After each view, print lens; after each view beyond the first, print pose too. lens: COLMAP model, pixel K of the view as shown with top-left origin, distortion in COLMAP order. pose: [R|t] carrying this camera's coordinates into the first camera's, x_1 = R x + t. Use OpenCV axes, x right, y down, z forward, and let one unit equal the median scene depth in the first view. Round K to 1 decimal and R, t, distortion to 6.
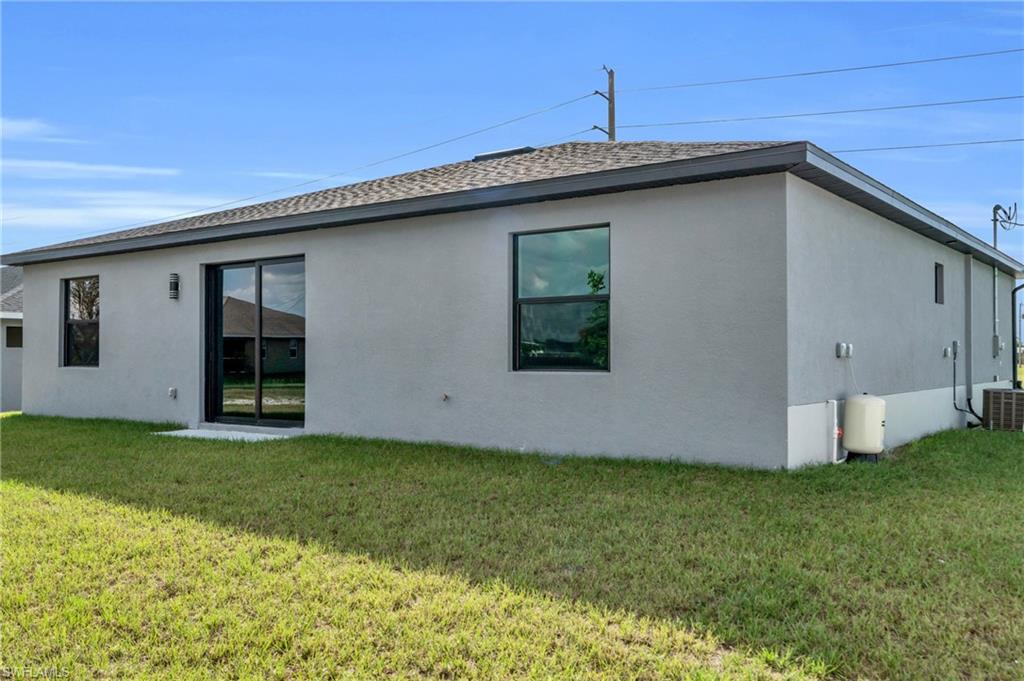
lens RADIAL K [[895.3, 0, 512.0], [0, 895.3, 340.5], [0, 0, 1]] dist [0.000449, -0.001979]
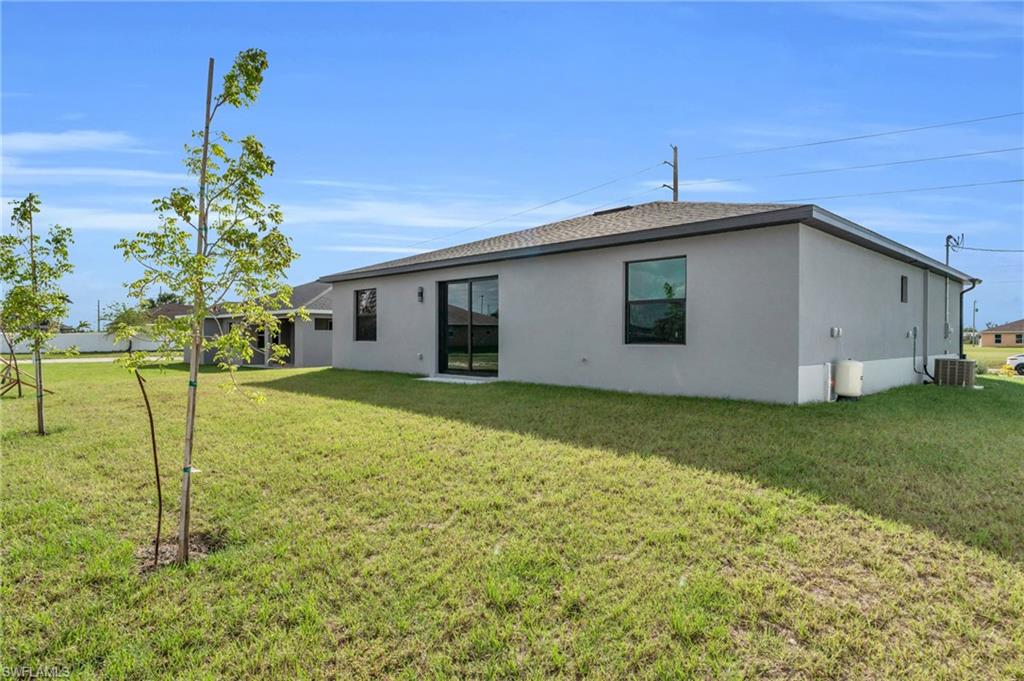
lens RADIAL K [[585.3, 0, 512.0], [0, 585.3, 340.5], [0, 0, 1]] dist [-0.008113, -0.000636]
pose [[0.987752, 0.004848, -0.155960, -0.037896], [-0.001213, 0.999725, 0.023398, 0.001780], [0.156030, -0.022922, 0.987486, -0.118405]]
